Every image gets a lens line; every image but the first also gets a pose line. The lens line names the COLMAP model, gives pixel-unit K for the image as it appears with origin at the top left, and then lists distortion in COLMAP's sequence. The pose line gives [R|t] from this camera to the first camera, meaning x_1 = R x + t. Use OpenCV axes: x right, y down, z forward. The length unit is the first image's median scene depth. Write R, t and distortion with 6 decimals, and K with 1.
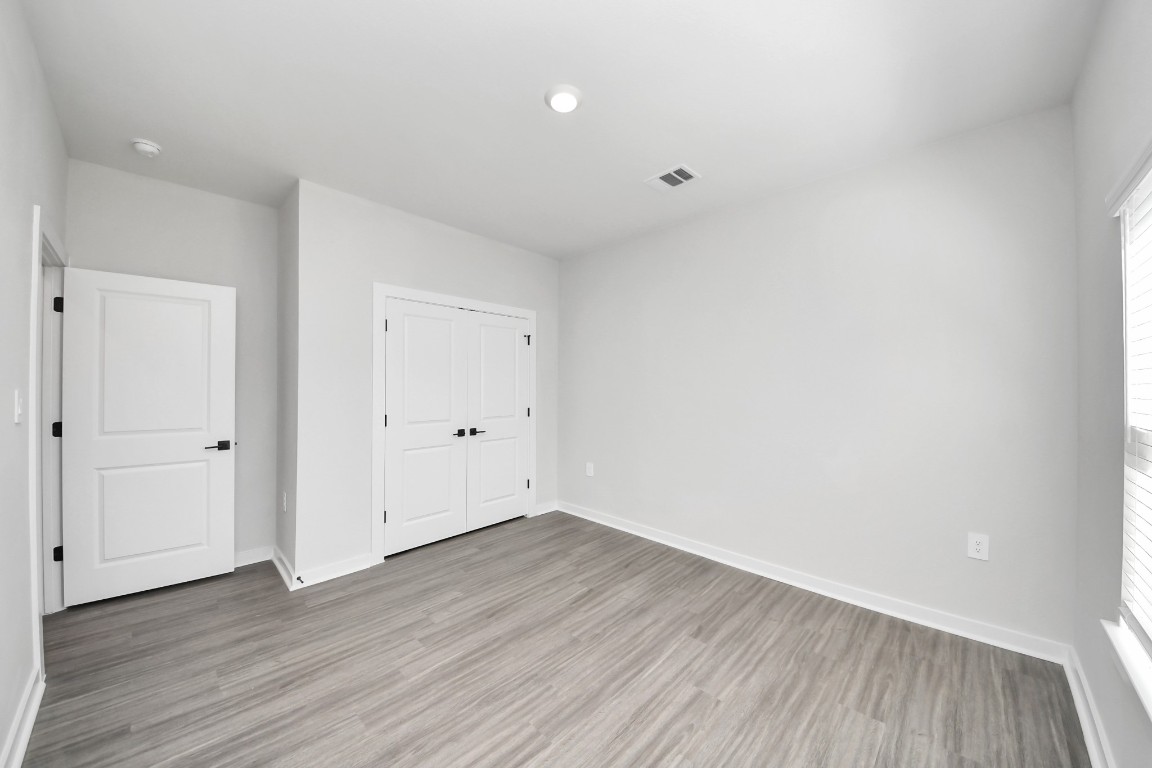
lens RADIAL K [[420.5, 0, 576.0], [0, 420.5, 384.0], [0, 0, 1]] dist [0.010973, -0.015492]
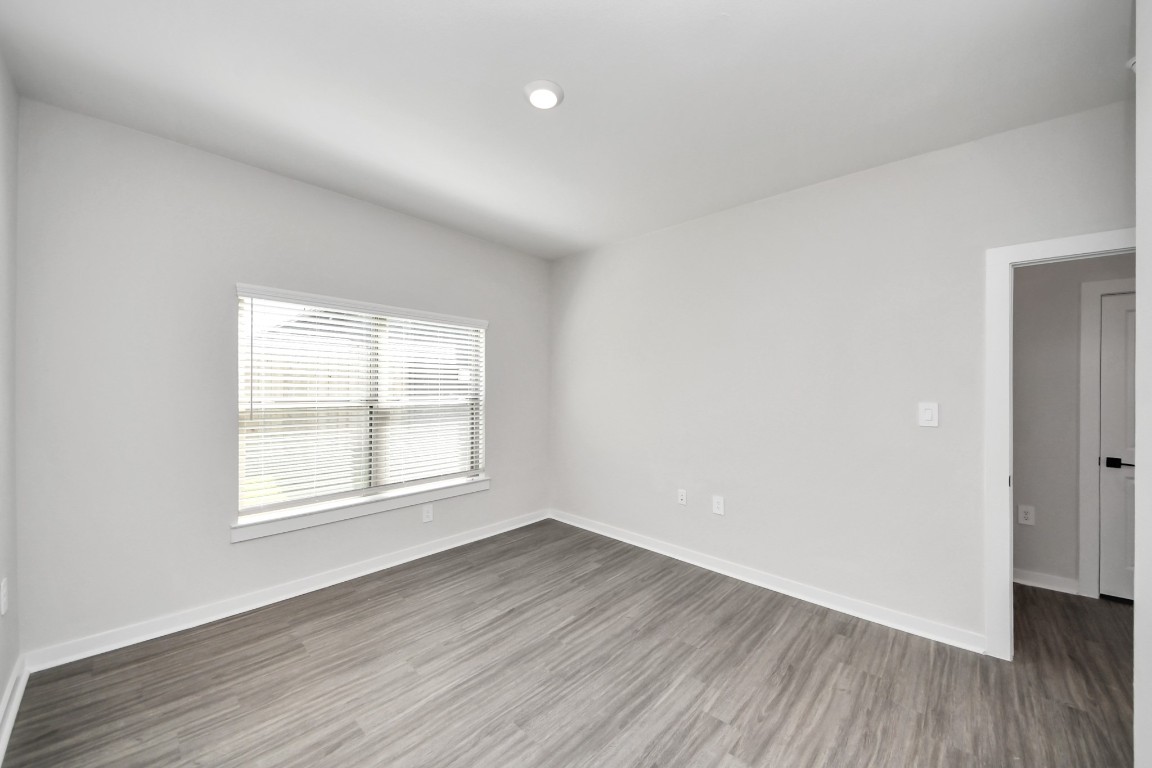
lens RADIAL K [[402.2, 0, 576.0], [0, 402.2, 384.0], [0, 0, 1]] dist [0.016831, -0.012860]
pose [[-0.999644, -0.010423, -0.024580, -0.089344], [-0.009529, 0.999298, -0.036239, 0.015319], [0.024941, -0.035992, -0.999041, 2.035819]]
